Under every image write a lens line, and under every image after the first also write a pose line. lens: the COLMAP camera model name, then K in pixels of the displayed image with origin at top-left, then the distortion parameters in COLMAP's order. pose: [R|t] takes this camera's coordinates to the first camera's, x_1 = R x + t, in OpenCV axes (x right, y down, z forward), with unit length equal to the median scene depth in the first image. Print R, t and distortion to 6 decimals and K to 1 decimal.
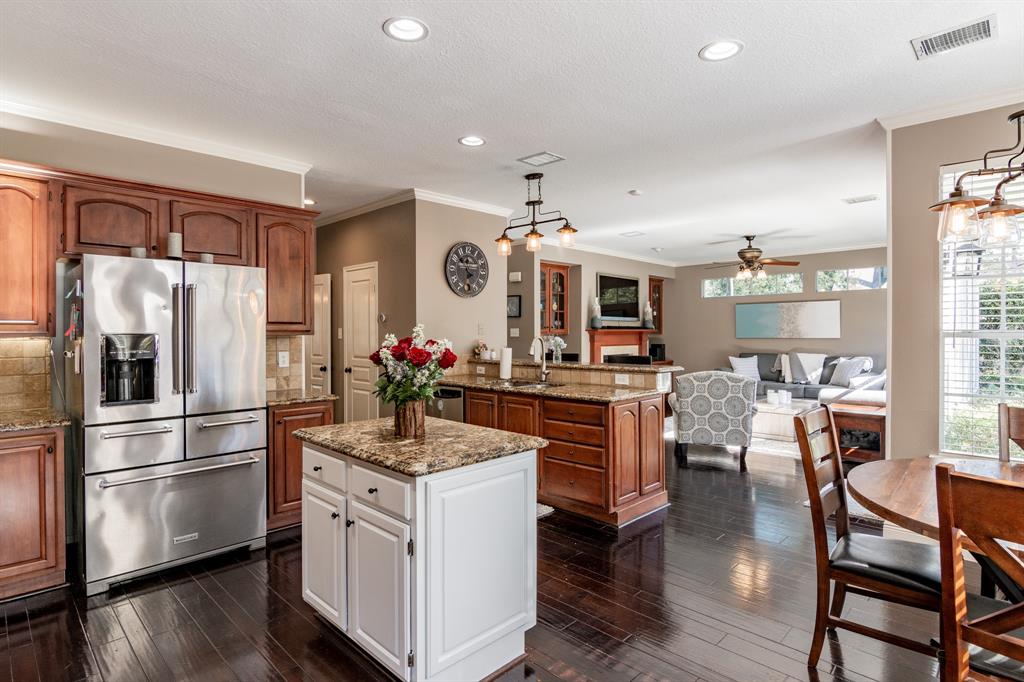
lens RADIAL K [[522.9, 0, 508.2], [0, 522.9, 335.7], [0, 0, 1]] dist [-0.005553, -0.003521]
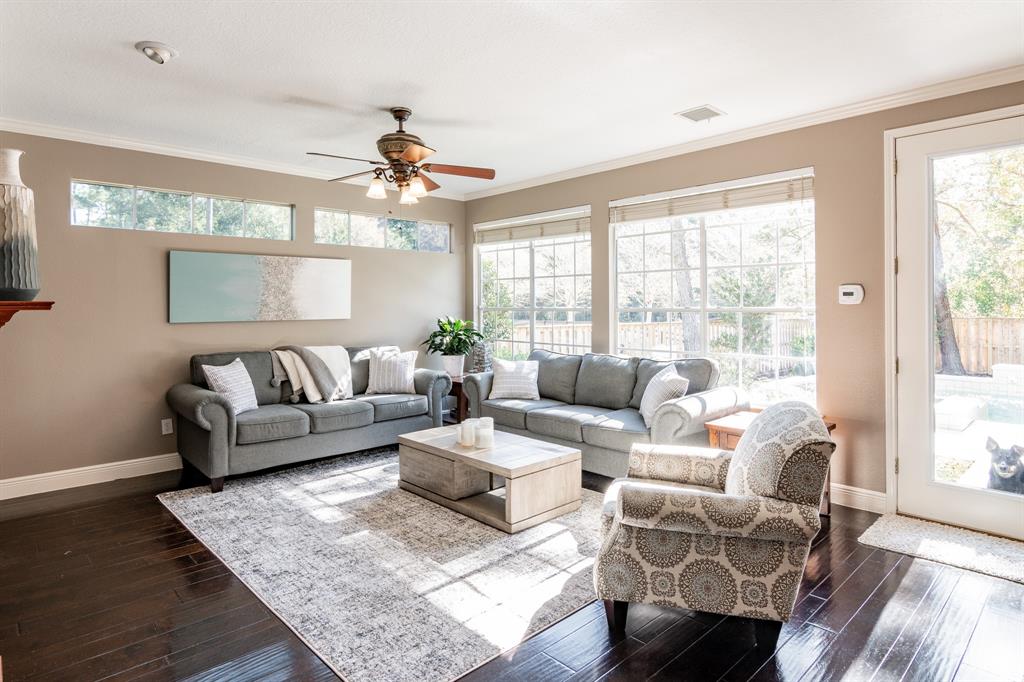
lens RADIAL K [[568.9, 0, 495.9], [0, 568.9, 310.5], [0, 0, 1]] dist [-0.007271, -0.000721]
pose [[0.053990, -0.009133, 0.998500, -0.049666], [0.012330, 0.999888, 0.008479, -0.009000], [-0.998465, 0.011853, 0.054096, 0.773415]]
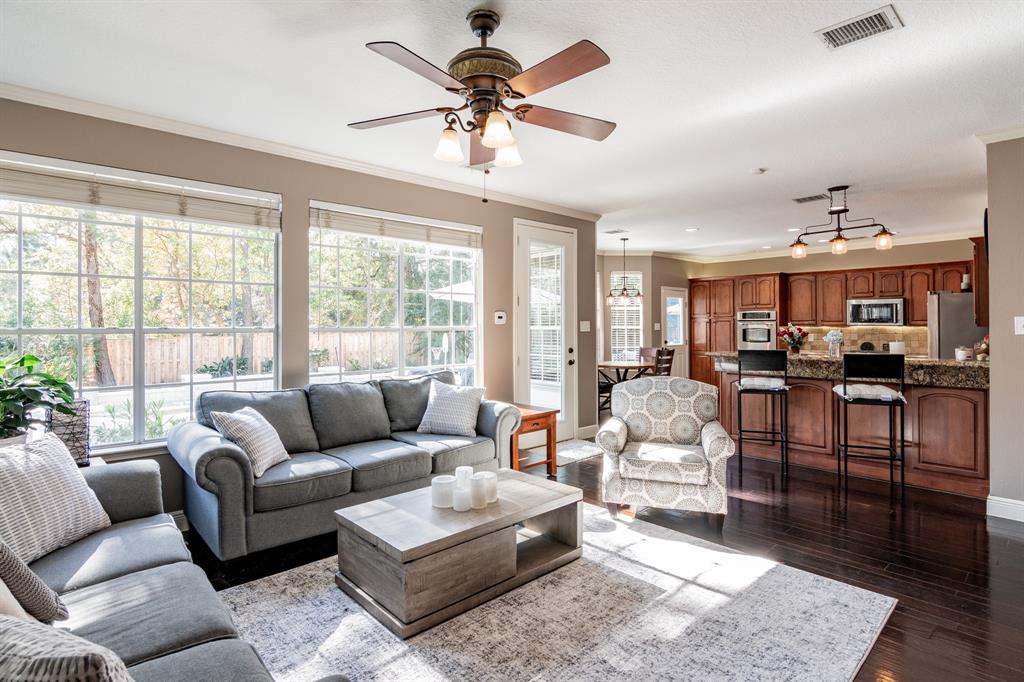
lens RADIAL K [[522.9, 0, 508.7], [0, 522.9, 318.8], [0, 0, 1]] dist [-0.005553, -0.003521]
pose [[-0.998941, 0.003318, 0.045885, 0.381752], [0.003148, 0.999988, -0.003791, -0.010936], [-0.045897, -0.003643, -0.998940, 1.149343]]
